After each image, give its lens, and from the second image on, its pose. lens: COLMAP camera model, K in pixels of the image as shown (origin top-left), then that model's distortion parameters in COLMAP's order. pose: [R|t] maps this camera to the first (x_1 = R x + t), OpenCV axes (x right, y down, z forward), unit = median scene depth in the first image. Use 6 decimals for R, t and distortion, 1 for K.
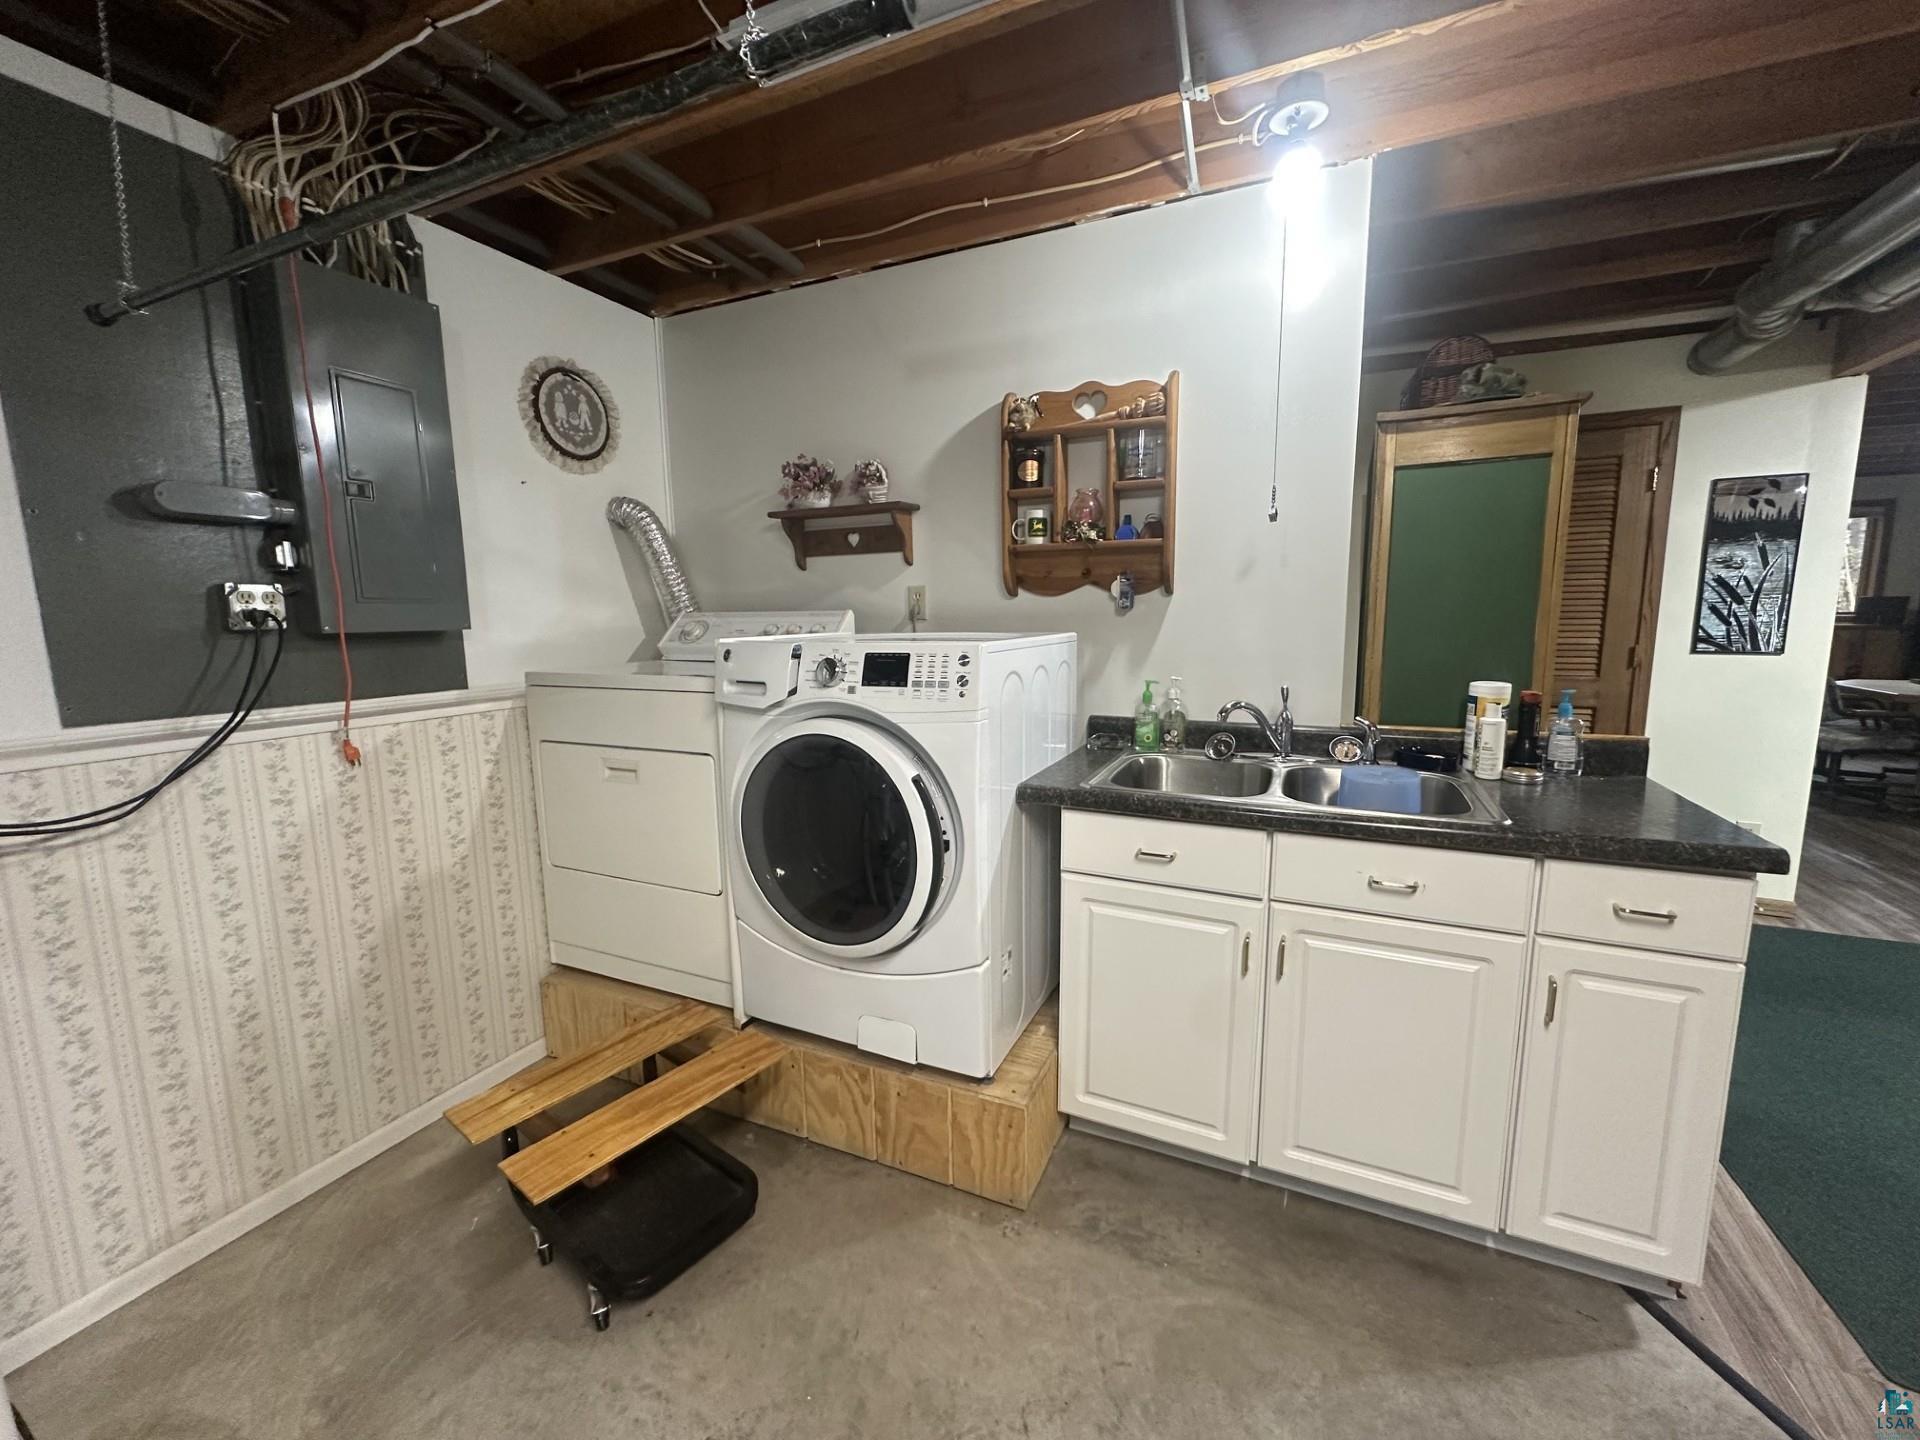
lens RADIAL K [[763.0, 0, 958.8], [0, 763.0, 717.1], [0, 0, 1]] dist [0.000268, 0.000156]
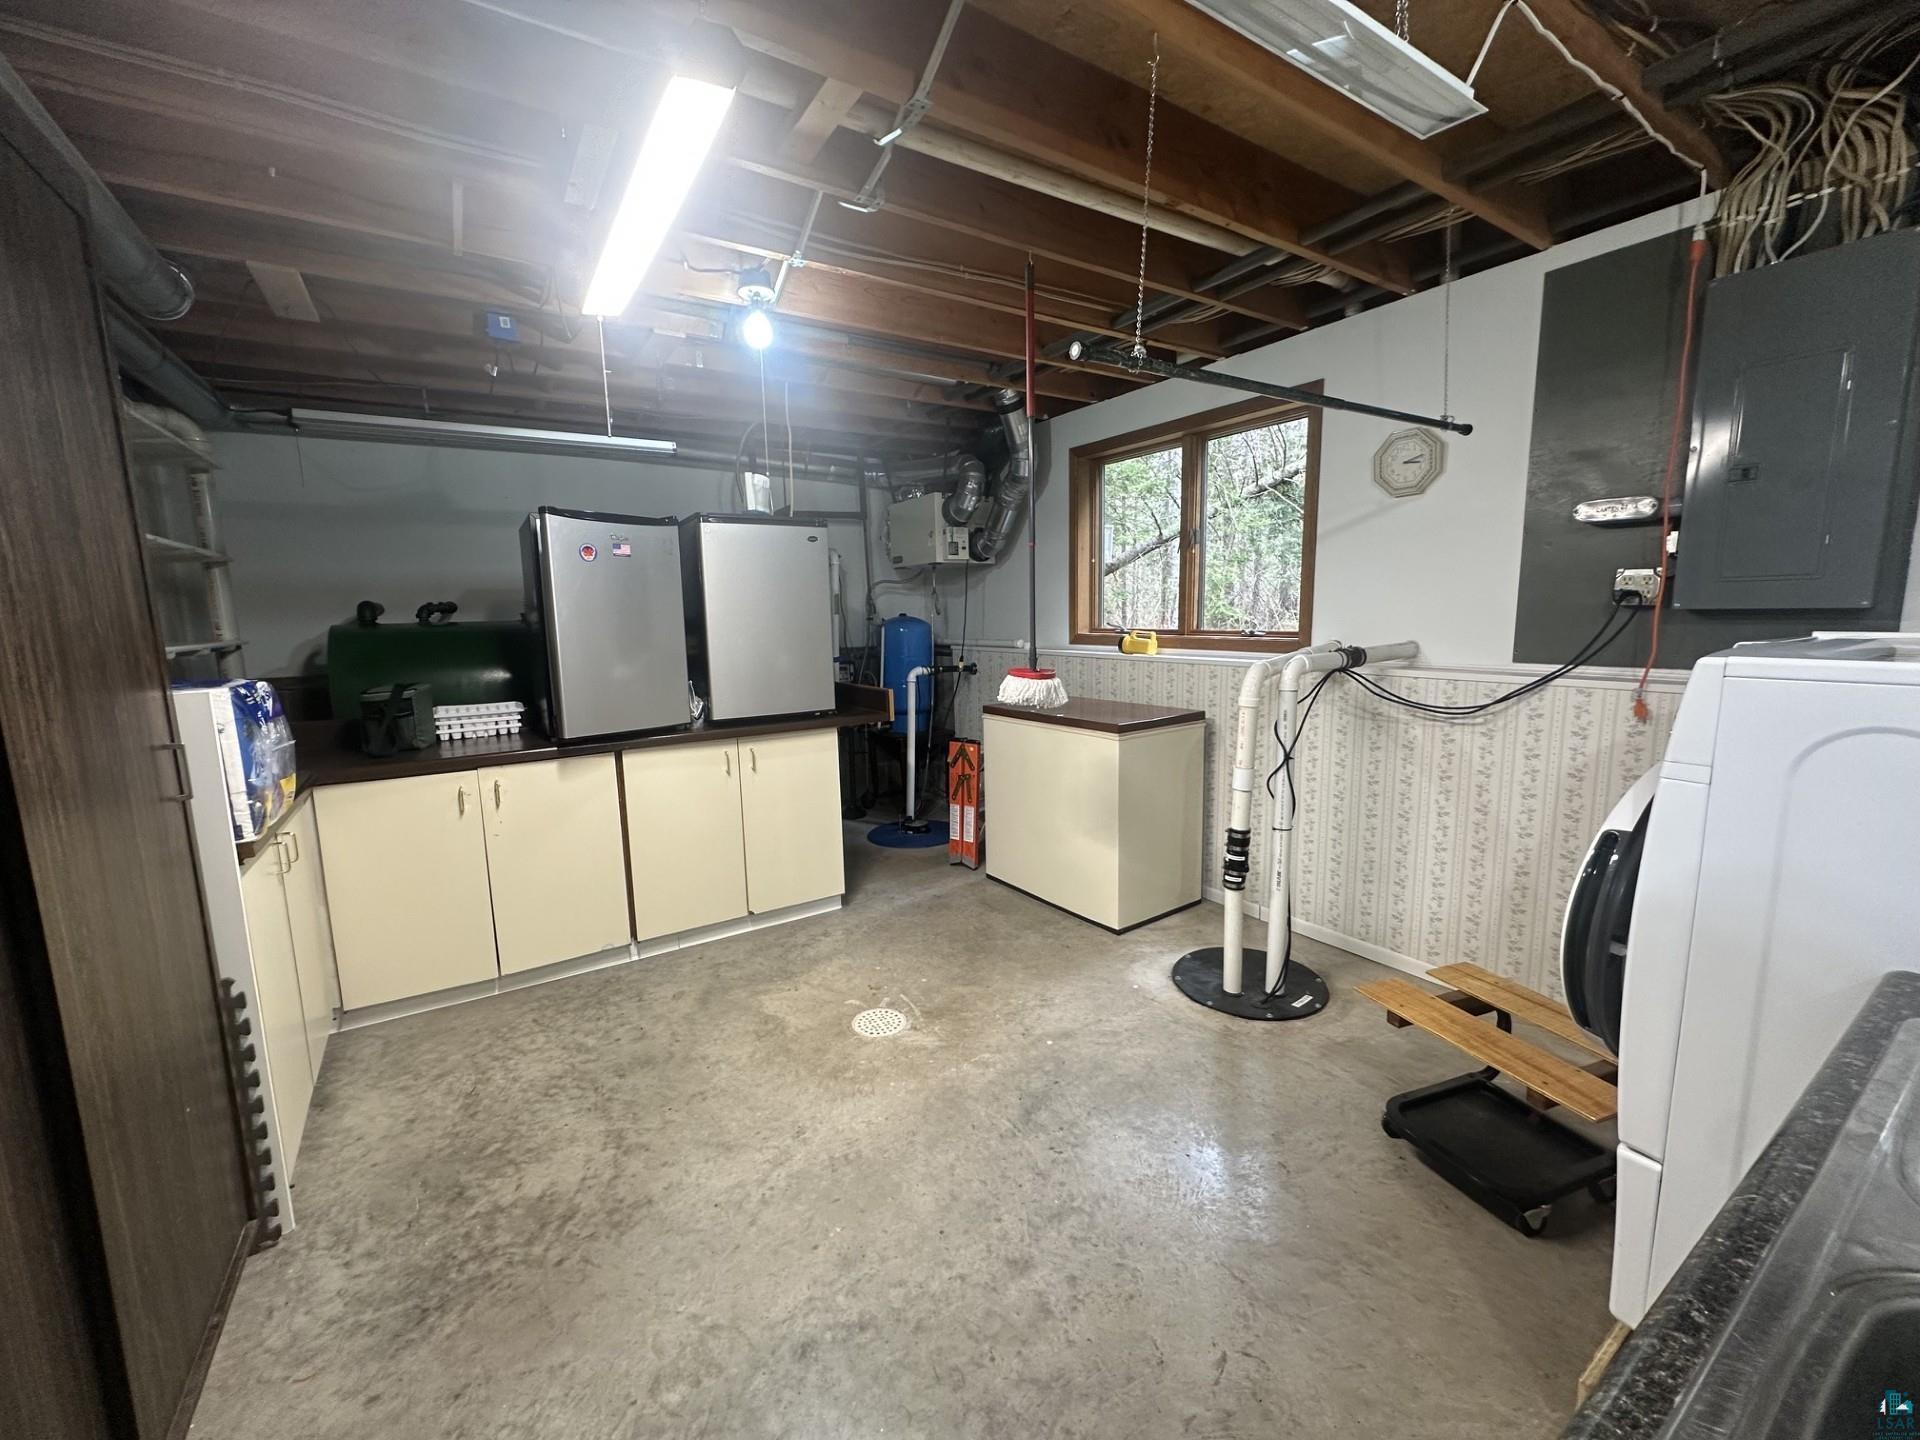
lens RADIAL K [[763.0, 0, 958.8], [0, 763.0, 717.1], [0, 0, 1]] dist [0.000268, 0.000156]
pose [[-0.535740, 0.145937, -0.831676, 0.816911], [-0.085902, 0.970421, 0.225619, -0.130119], [0.840002, 0.192316, -0.507357, 0.772979]]
